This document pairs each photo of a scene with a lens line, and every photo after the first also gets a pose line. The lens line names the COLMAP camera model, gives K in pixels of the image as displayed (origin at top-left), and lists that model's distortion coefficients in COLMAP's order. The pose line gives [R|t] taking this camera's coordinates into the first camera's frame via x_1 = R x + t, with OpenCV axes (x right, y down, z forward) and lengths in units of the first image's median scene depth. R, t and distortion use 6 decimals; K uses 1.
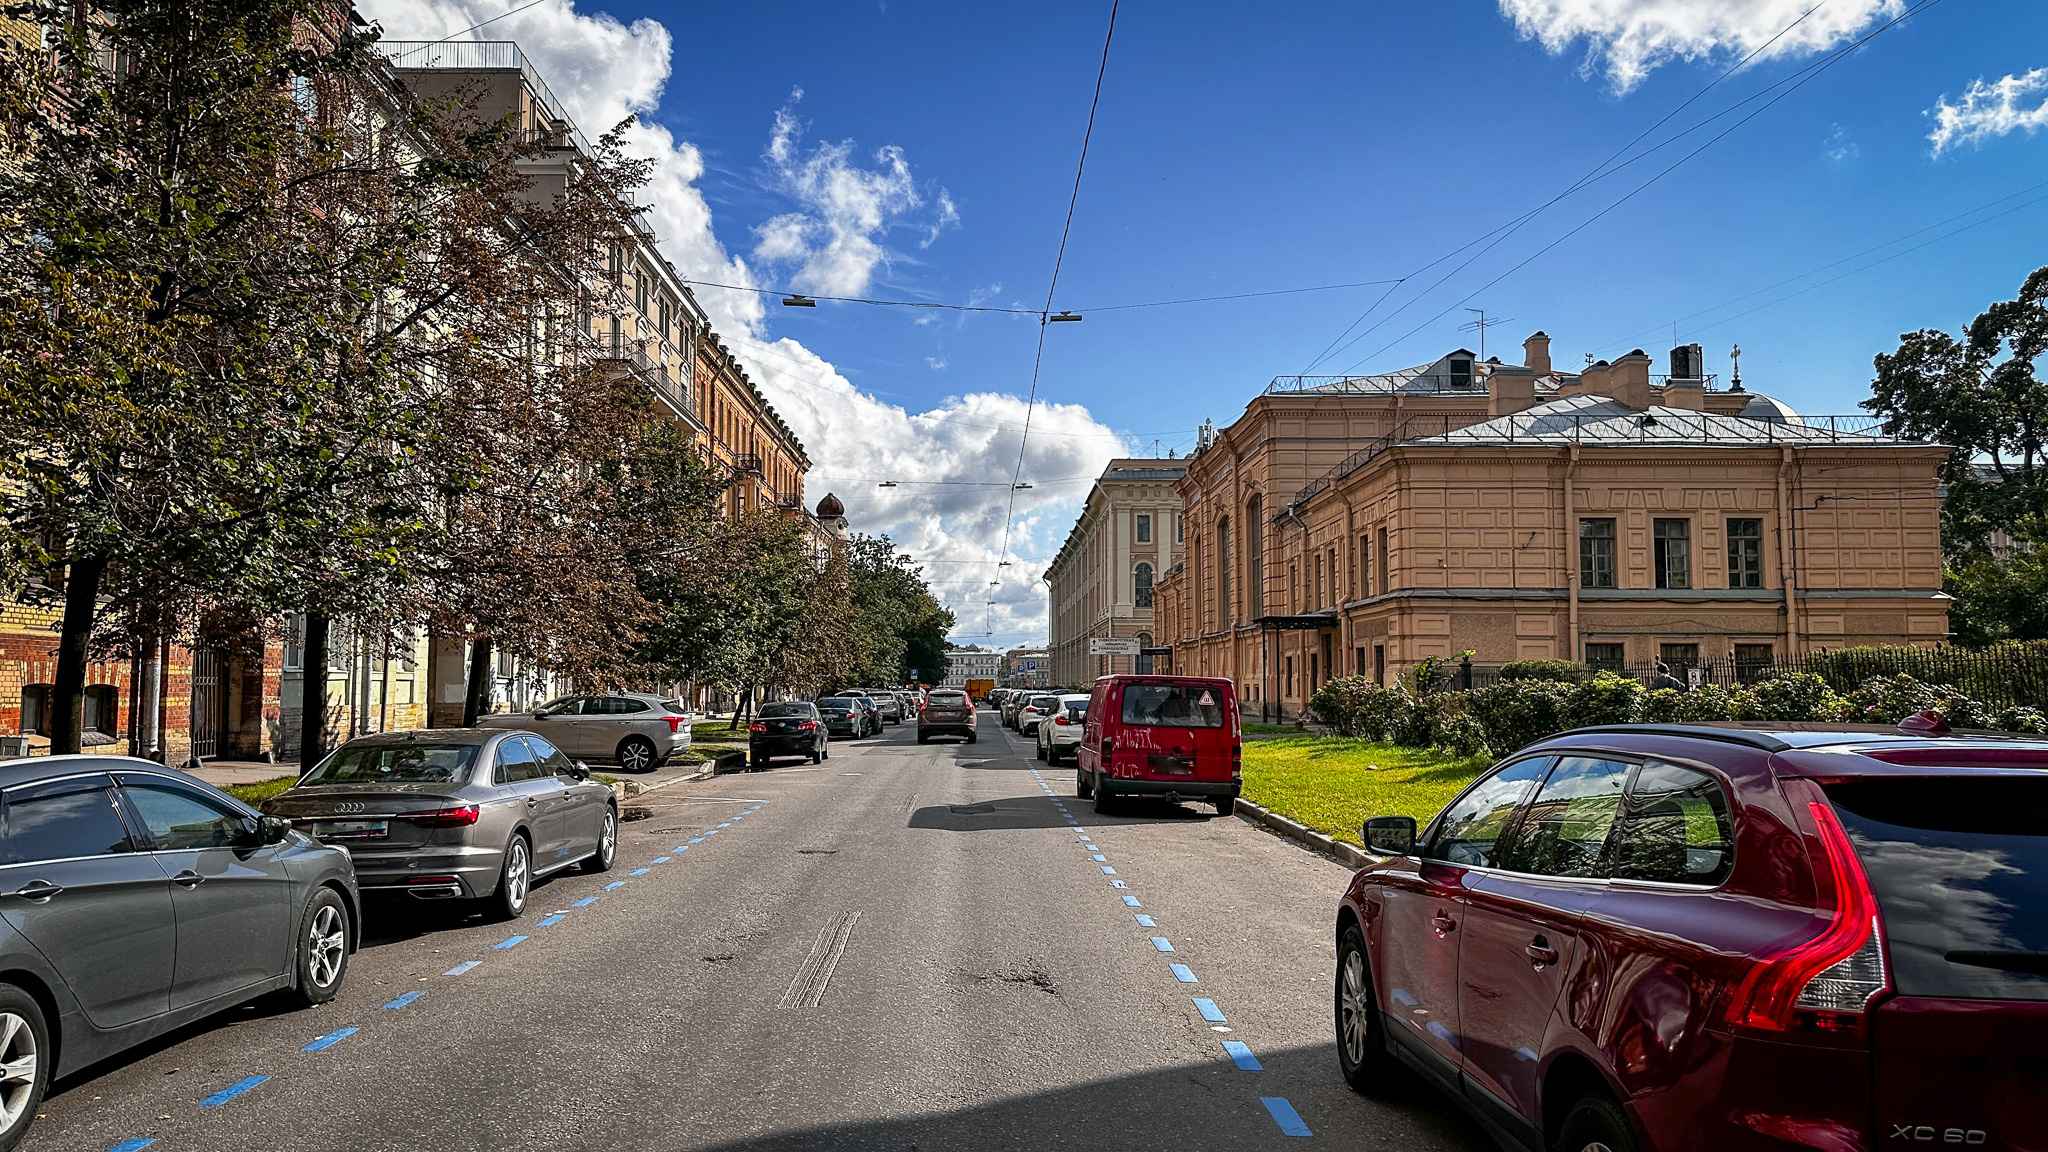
lens RADIAL K [[1496.2, 0, 1023.5], [0, 1496.2, 575.5], [0, 0, 1]] dist [0.049743, -0.003938]
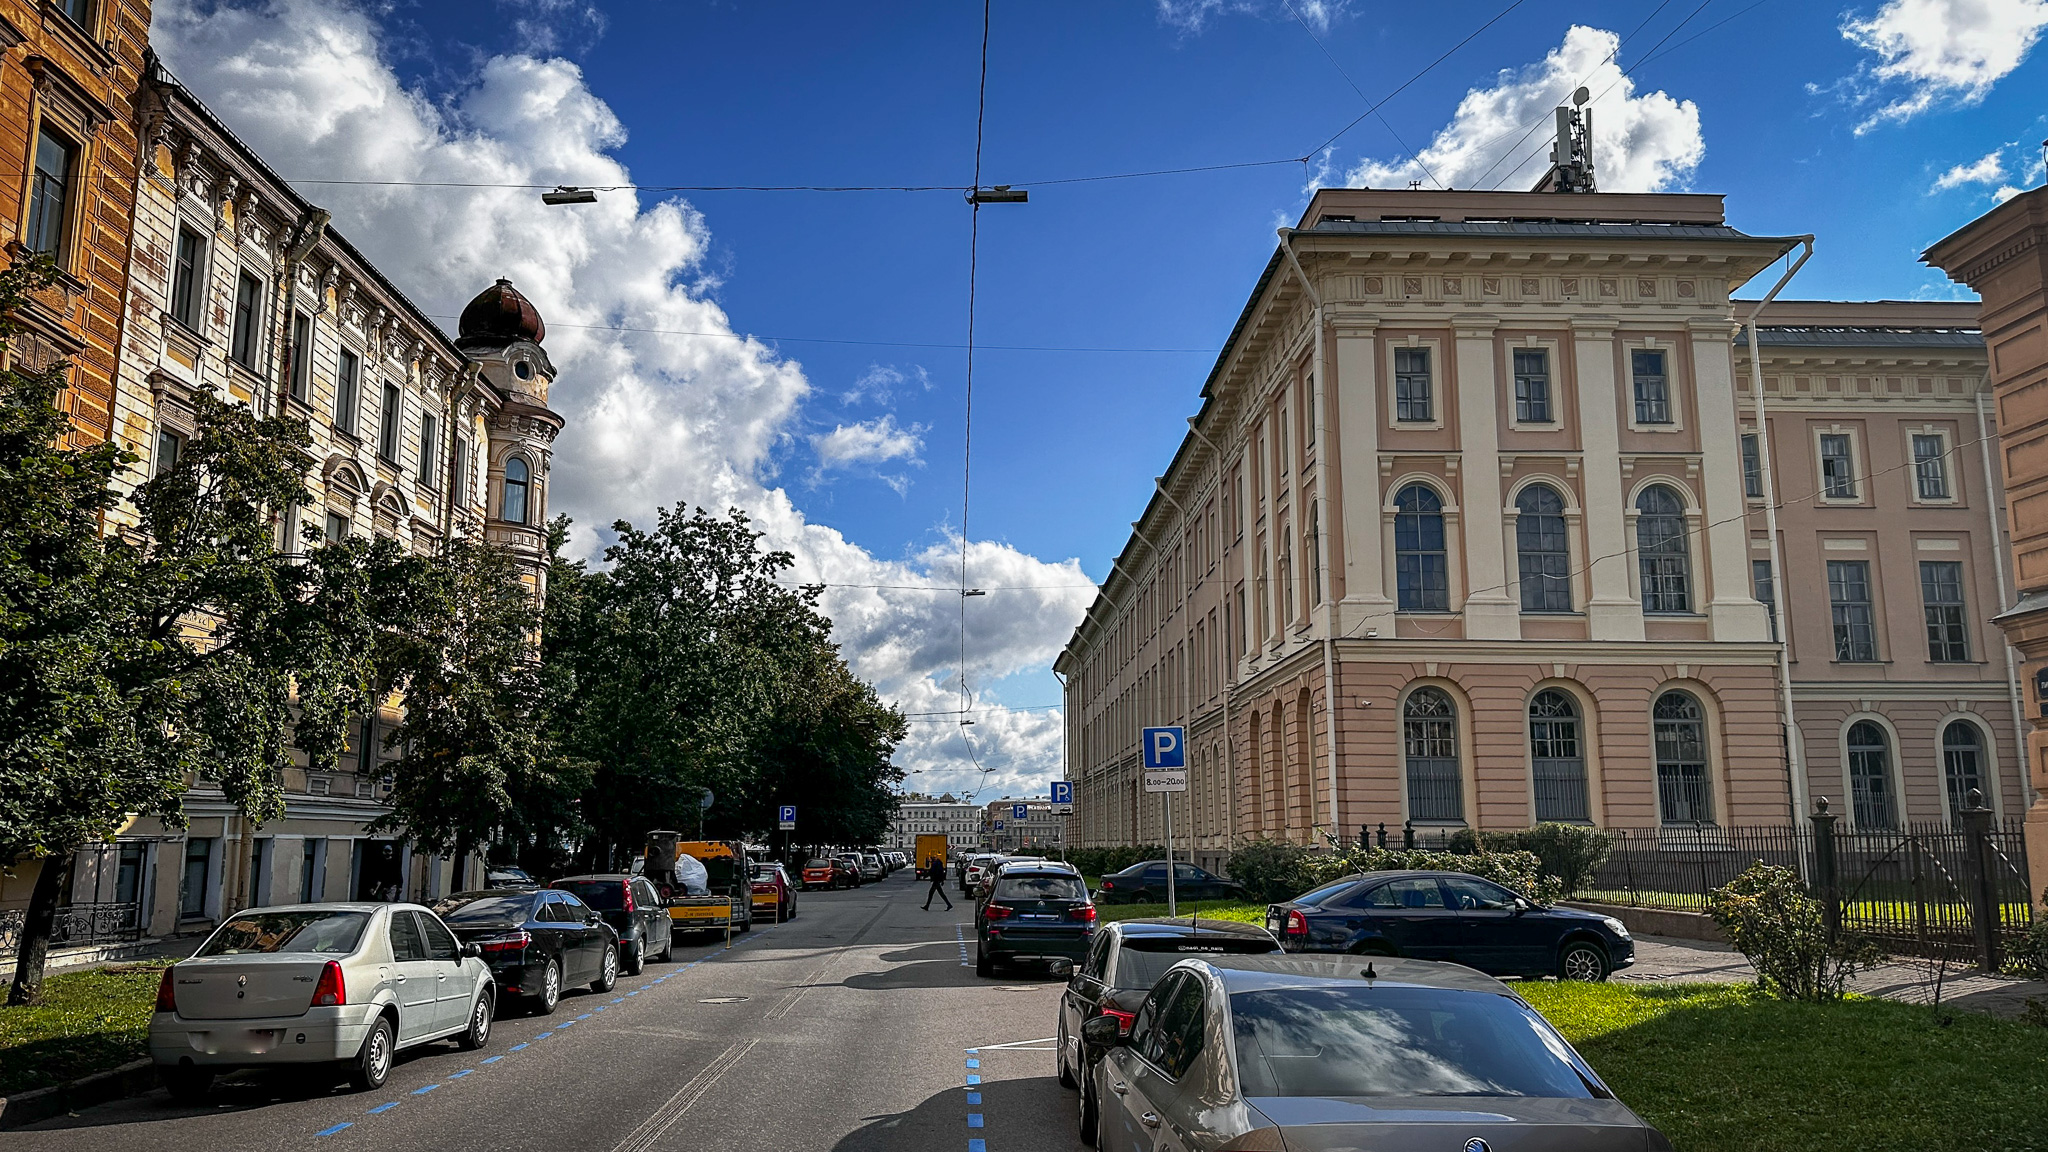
lens RADIAL K [[1496.2, 0, 1023.7], [0, 1496.2, 576.5], [0, 0, 1]] dist [0.049743, -0.003938]
pose [[0.999899, 0.001675, 0.014114, -0.011032], [-0.000224, 0.994760, -0.102239, 0.037061], [-0.014211, 0.102226, 0.994660, 0.510506]]
